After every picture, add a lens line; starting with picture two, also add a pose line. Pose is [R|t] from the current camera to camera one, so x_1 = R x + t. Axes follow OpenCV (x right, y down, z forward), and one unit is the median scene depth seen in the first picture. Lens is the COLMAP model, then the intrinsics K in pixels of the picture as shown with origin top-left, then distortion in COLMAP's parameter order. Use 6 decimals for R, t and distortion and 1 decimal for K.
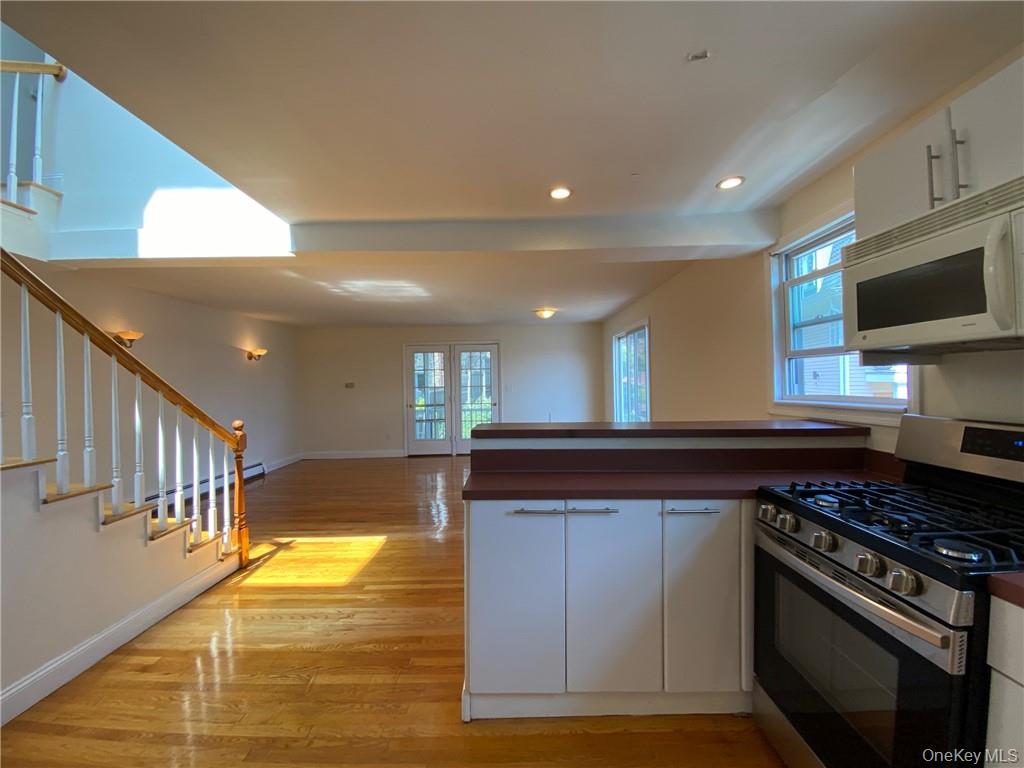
lens RADIAL K [[415.9, 0, 511.3], [0, 415.9, 377.6], [0, 0, 1]] dist [-0.006561, -0.004868]
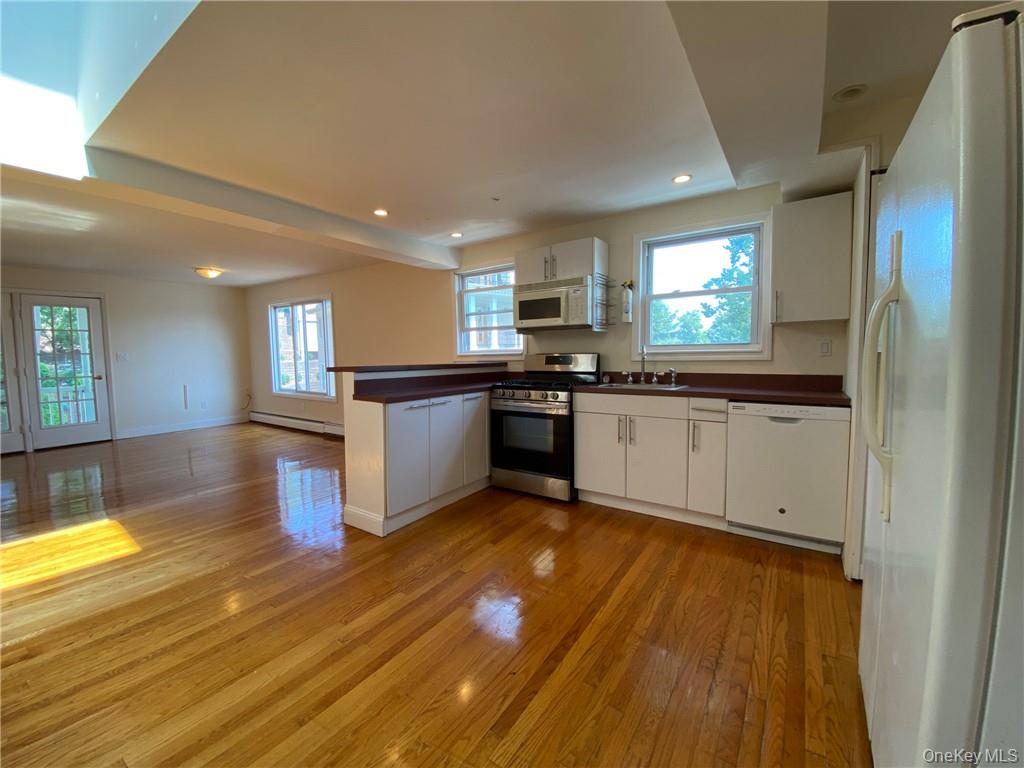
lens RADIAL K [[415.9, 0, 506.8], [0, 415.9, 383.1], [0, 0, 1]] dist [-0.006561, -0.004868]
pose [[0.556556, -0.048958, 0.829367, -0.755978], [-0.004404, 0.998074, 0.061872, 0.065624], [-0.830799, -0.038087, 0.555268, -0.205745]]
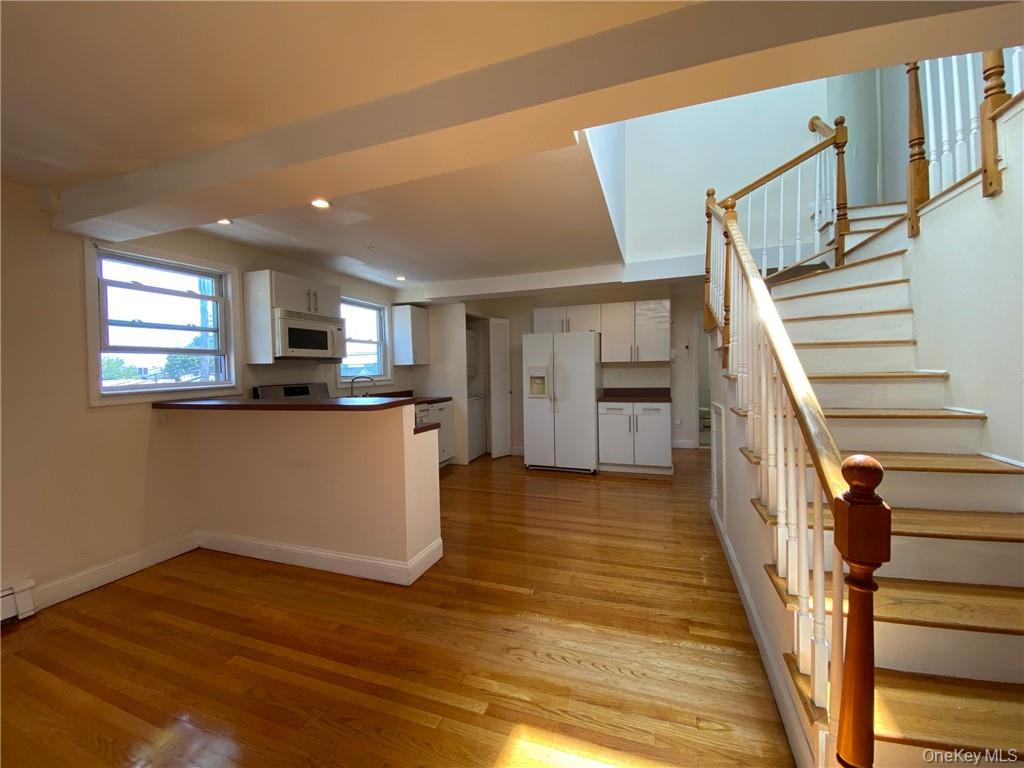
lens RADIAL K [[415.9, 0, 513.1], [0, 415.9, 385.7], [0, 0, 1]] dist [-0.006561, -0.004868]
pose [[-0.947774, 0.025299, 0.317936, -0.620265], [0.035140, 0.999063, 0.025254, 0.046922], [-0.317000, 0.035108, -0.947776, 1.612239]]
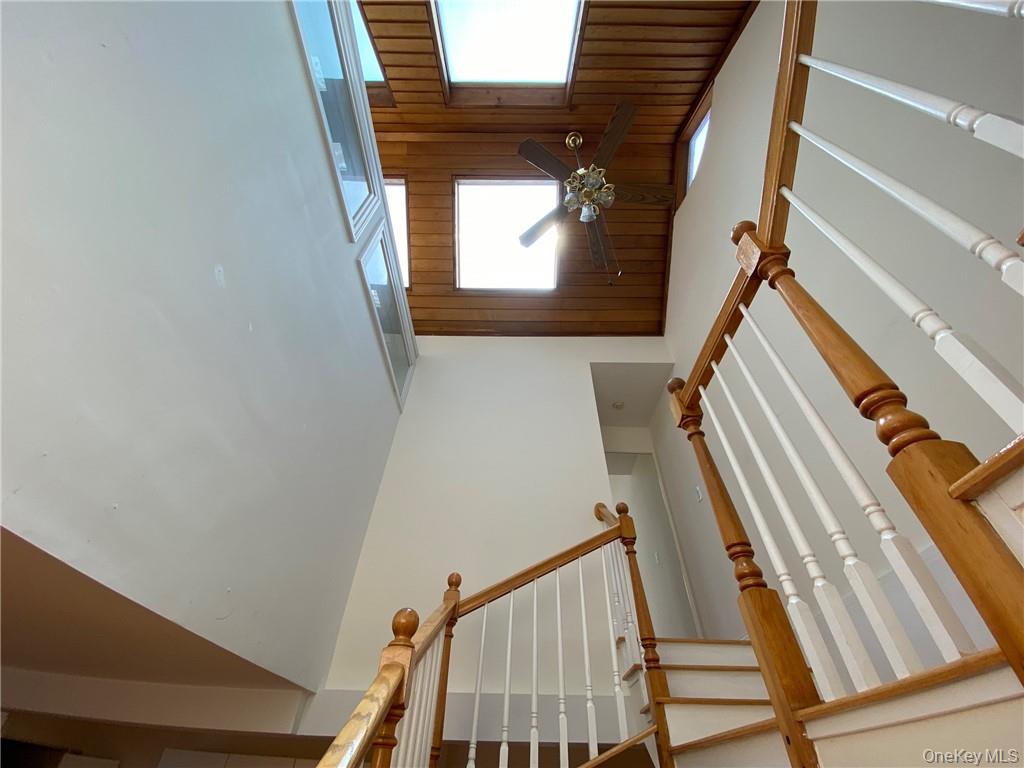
lens RADIAL K [[415.9, 0, 516.3], [0, 415.9, 382.7], [0, 0, 1]] dist [-0.006561, -0.004868]
pose [[-0.999354, -0.030290, -0.019323, -0.915890], [-0.007423, 0.700274, -0.713836, -0.223901], [0.035153, -0.713232, -0.700046, 0.932966]]
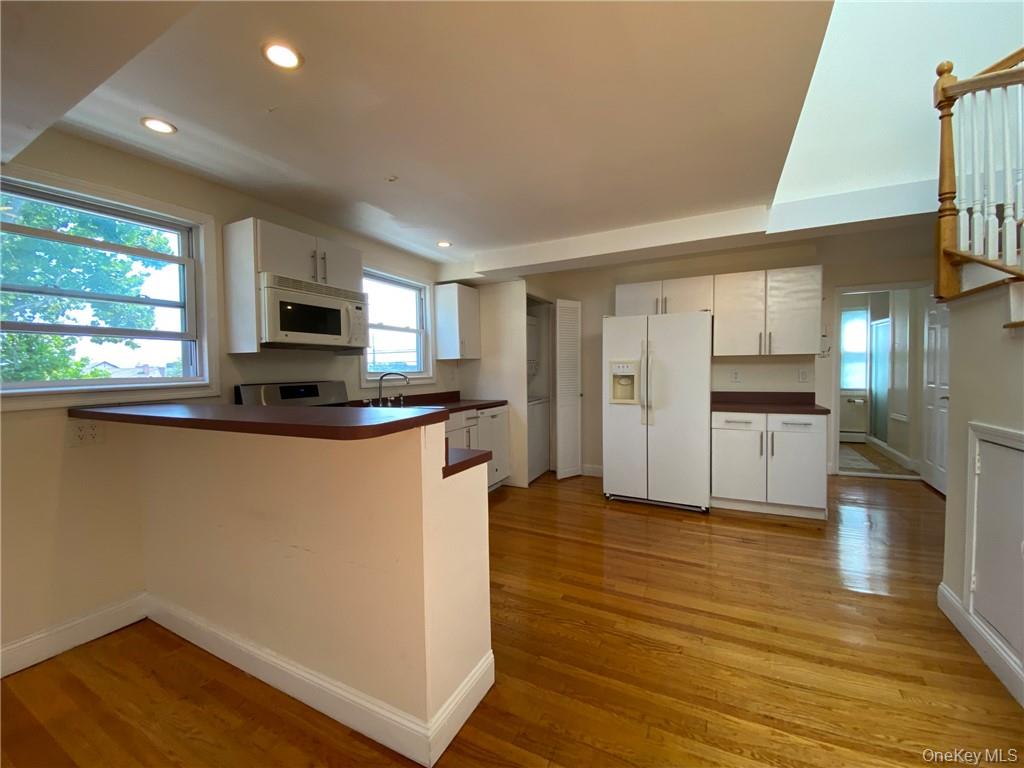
lens RADIAL K [[415.9, 0, 512.2], [0, 415.9, 382.1], [0, 0, 1]] dist [-0.006561, -0.004868]
pose [[-0.899709, 0.017882, 0.436124, -0.388891], [0.026928, 0.999531, 0.014570, 0.051013], [-0.435659, 0.024853, -0.899769, 1.186638]]
